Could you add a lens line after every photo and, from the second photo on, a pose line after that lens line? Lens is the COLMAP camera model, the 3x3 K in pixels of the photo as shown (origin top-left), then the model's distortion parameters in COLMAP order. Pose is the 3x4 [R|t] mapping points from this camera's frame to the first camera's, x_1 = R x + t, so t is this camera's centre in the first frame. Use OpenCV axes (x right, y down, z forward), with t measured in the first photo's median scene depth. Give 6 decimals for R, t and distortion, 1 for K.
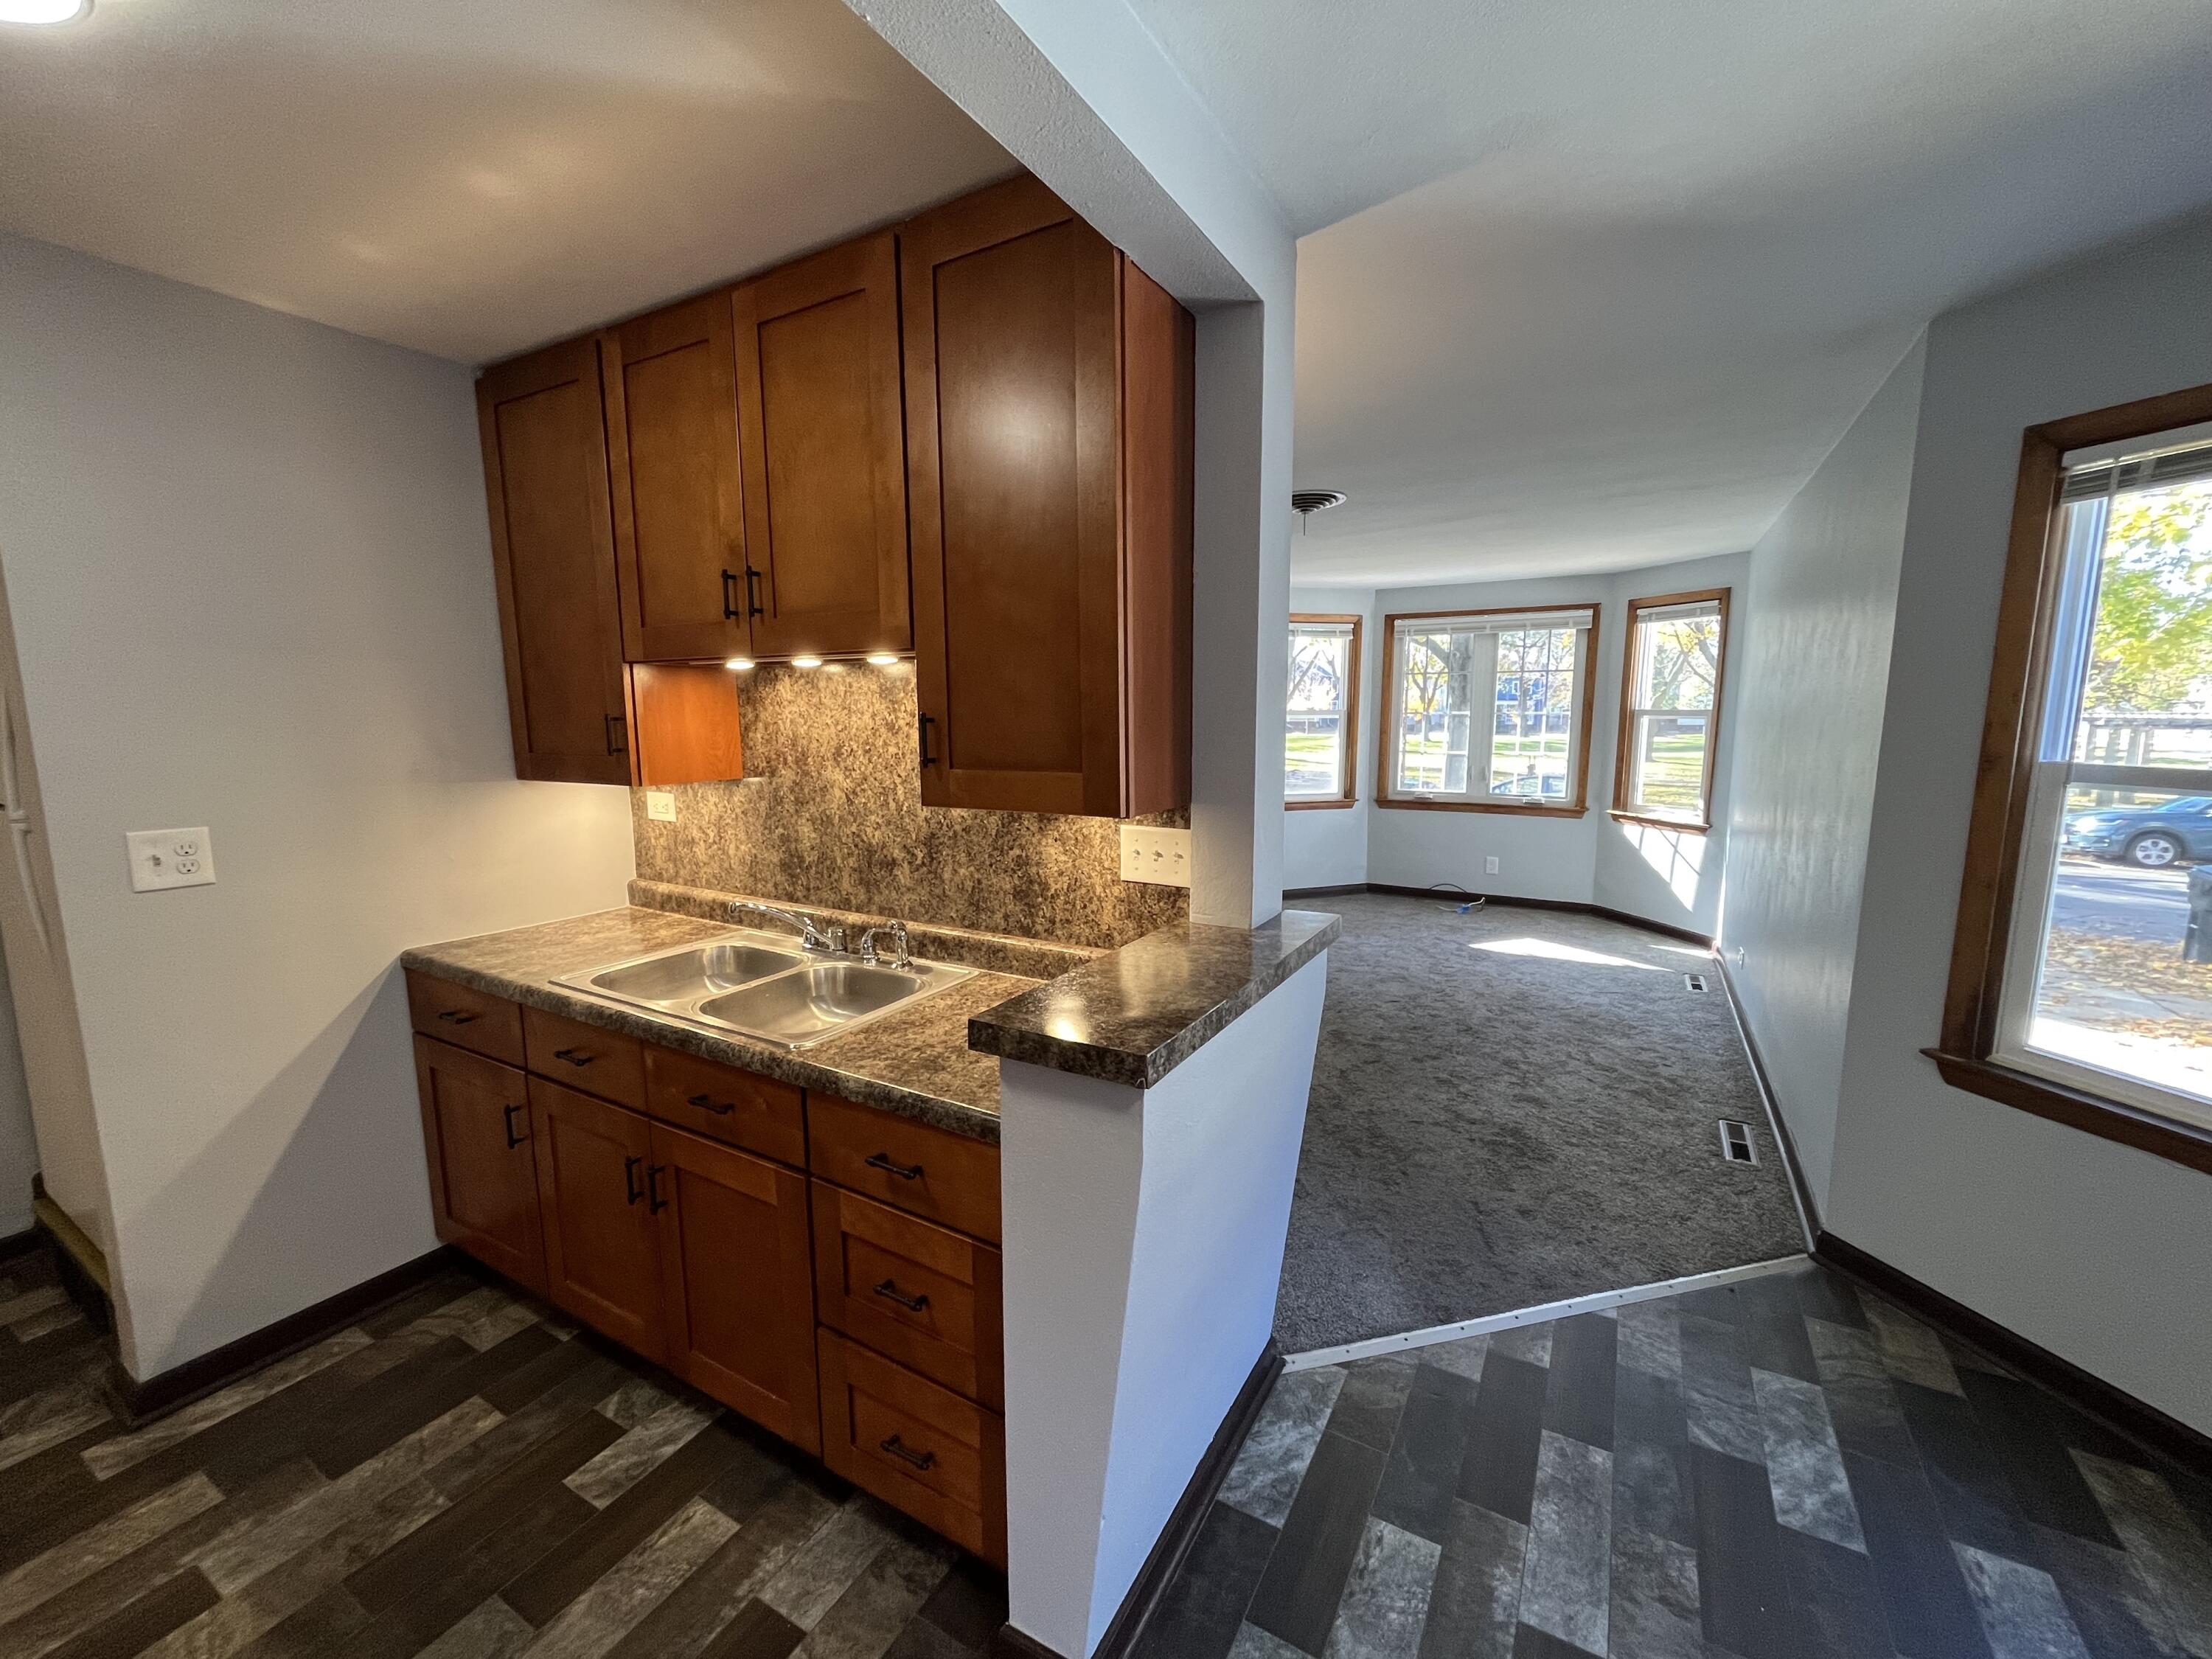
lens RADIAL K [[886.3, 0, 1098.0], [0, 886.3, 838.7], [0, 0, 1]] dist [-0.000860, -0.000029]
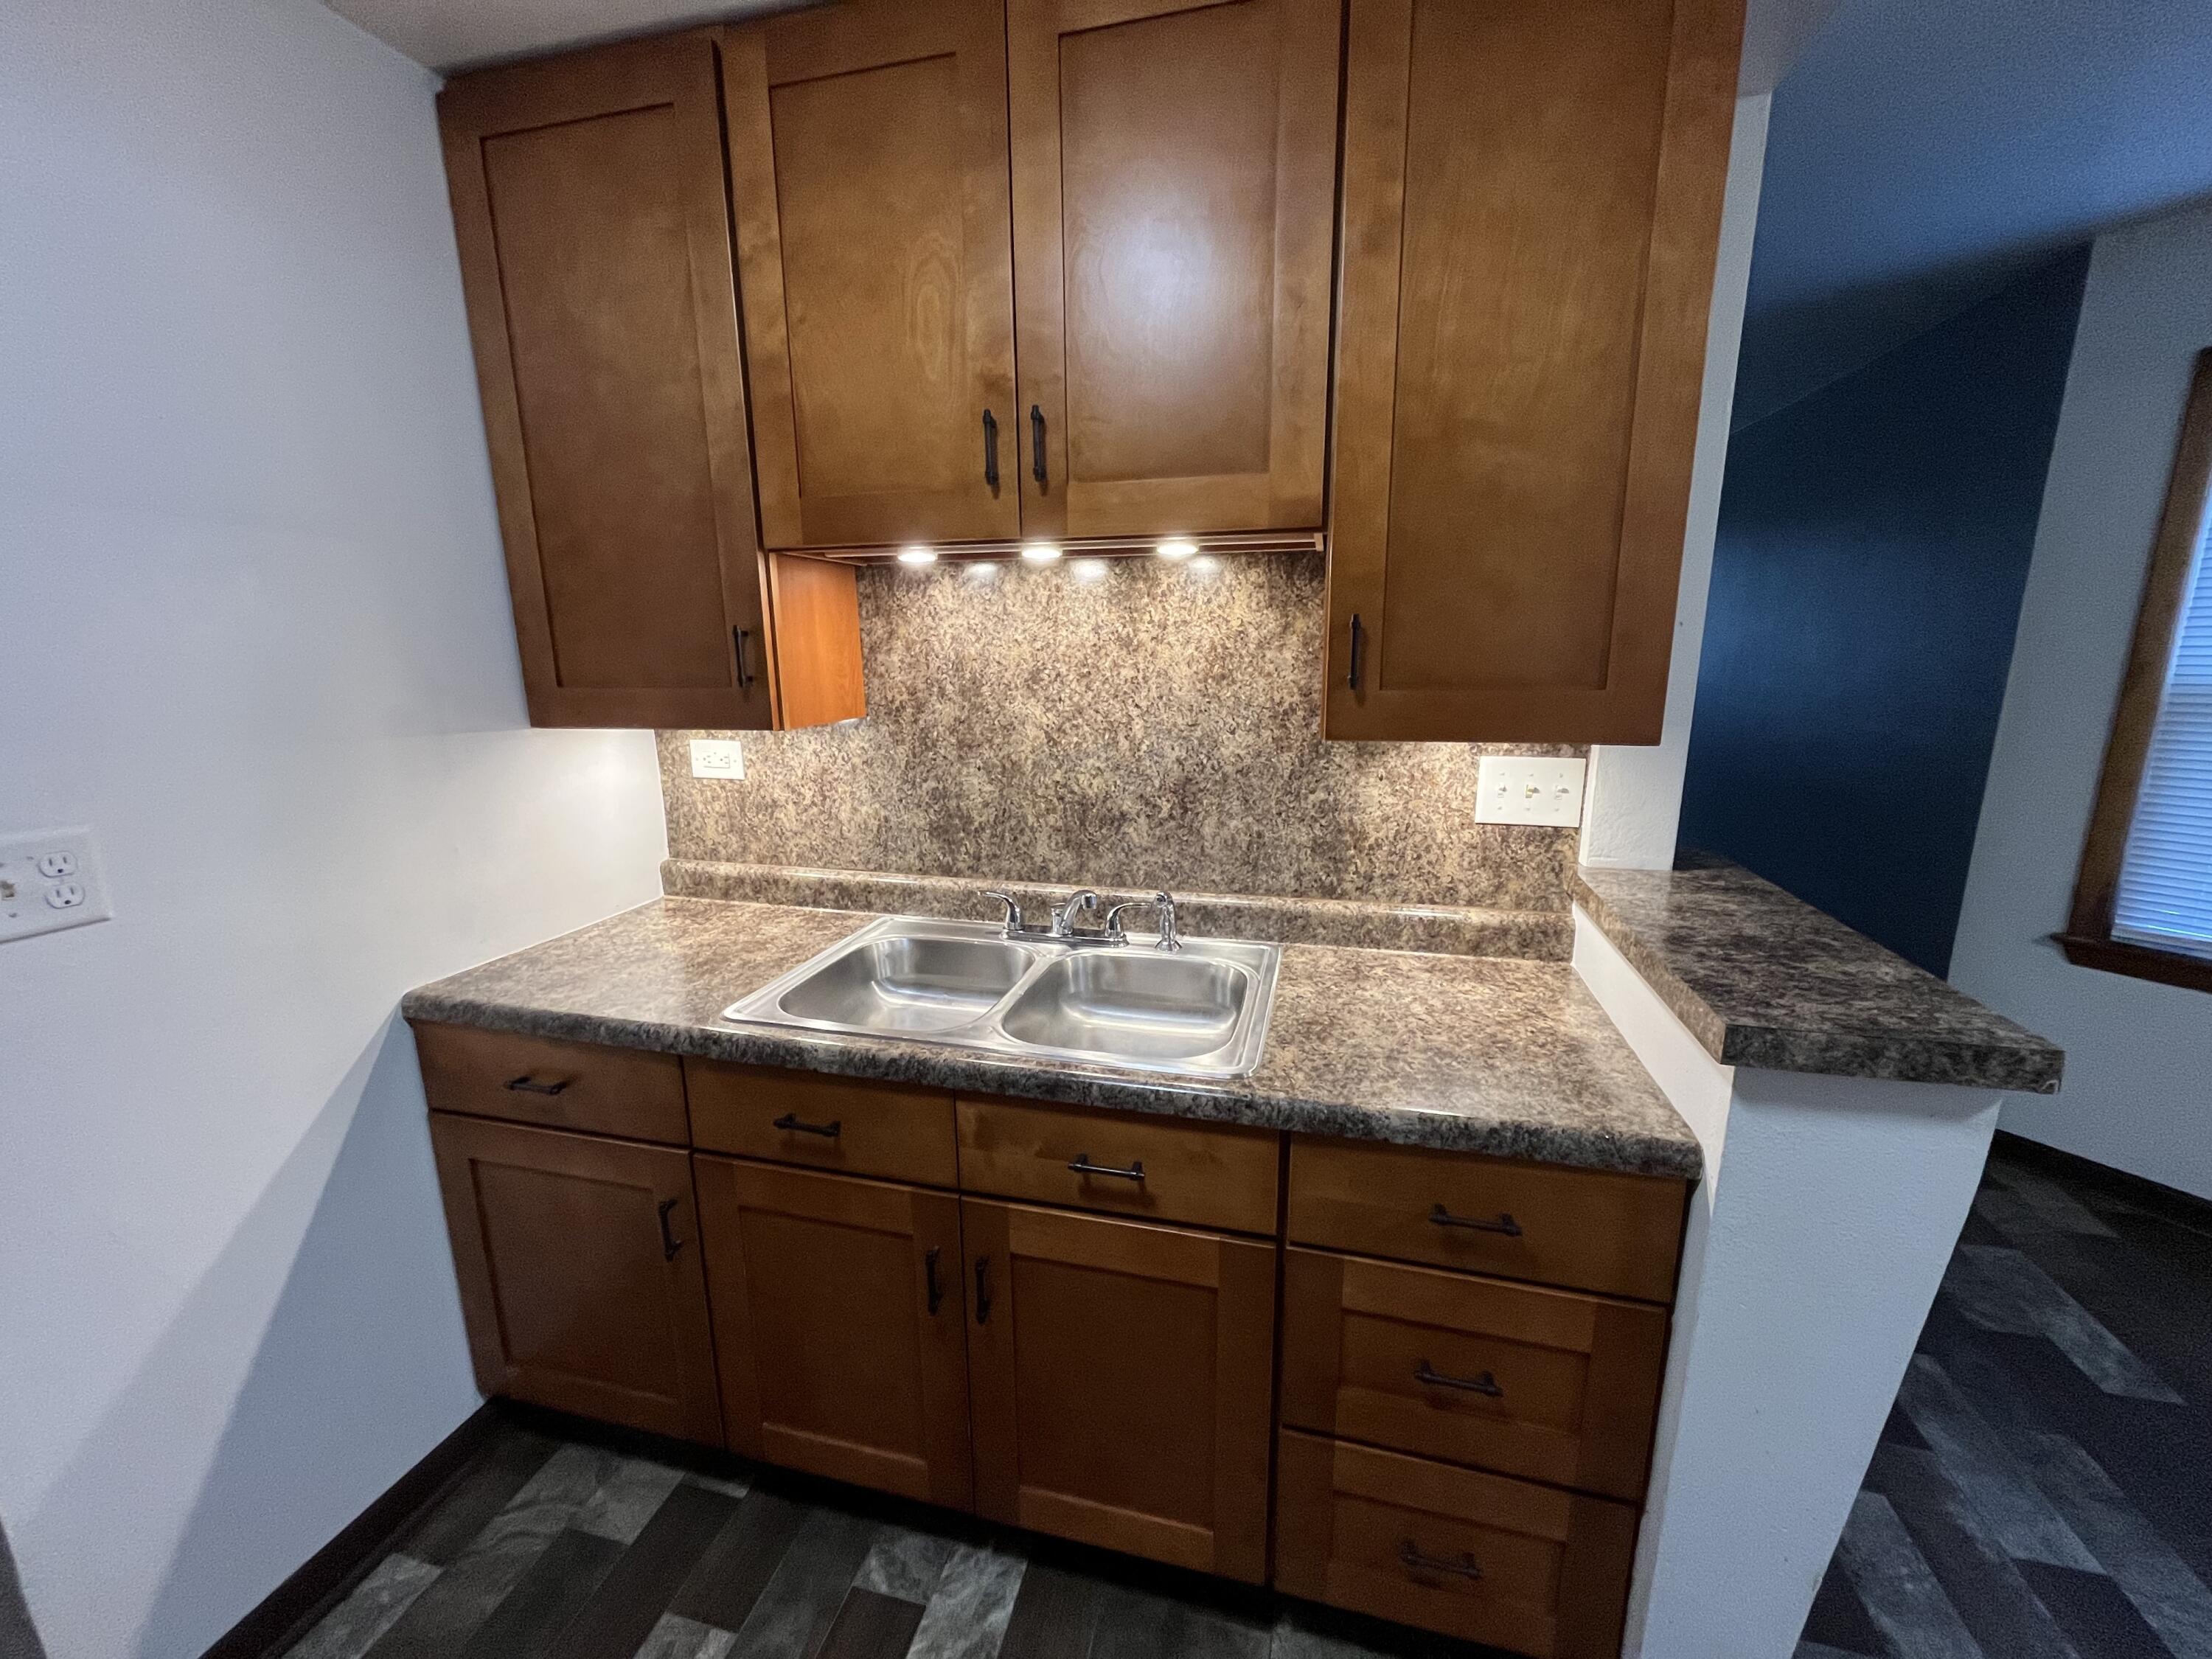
lens RADIAL K [[886.3, 0, 1091.4], [0, 886.3, 836.5], [0, 0, 1]] dist [-0.000860, -0.000029]
pose [[0.964303, -0.061787, 0.257491, -0.400699], [0.044088, 0.996287, 0.073955, -0.013601], [-0.261104, -0.059963, 0.963446, 0.213113]]
